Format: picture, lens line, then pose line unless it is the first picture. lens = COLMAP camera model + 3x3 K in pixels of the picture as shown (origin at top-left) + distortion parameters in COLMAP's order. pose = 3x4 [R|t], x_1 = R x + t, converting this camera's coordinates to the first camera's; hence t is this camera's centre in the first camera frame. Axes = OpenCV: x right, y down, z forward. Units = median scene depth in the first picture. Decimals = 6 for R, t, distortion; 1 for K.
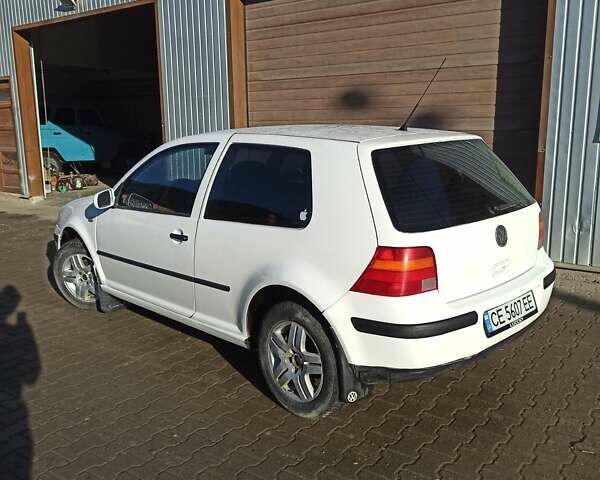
lens RADIAL K [[518.2, 0, 300.0], [0, 518.2, 240.0], [0, 0, 1]] dist [0.125753, -0.189295]
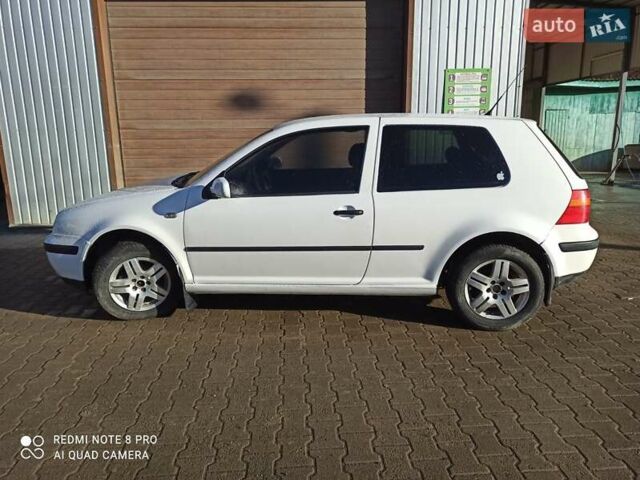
lens RADIAL K [[443.0, 0, 319.8], [0, 443.0, 229.1], [0, 0, 1]] dist [0.040111, -0.000575]
pose [[0.811968, -0.127802, 0.569540, -0.690479], [0.130534, 0.990782, 0.036230, -0.010710], [-0.568920, 0.044927, 0.821165, 0.232404]]
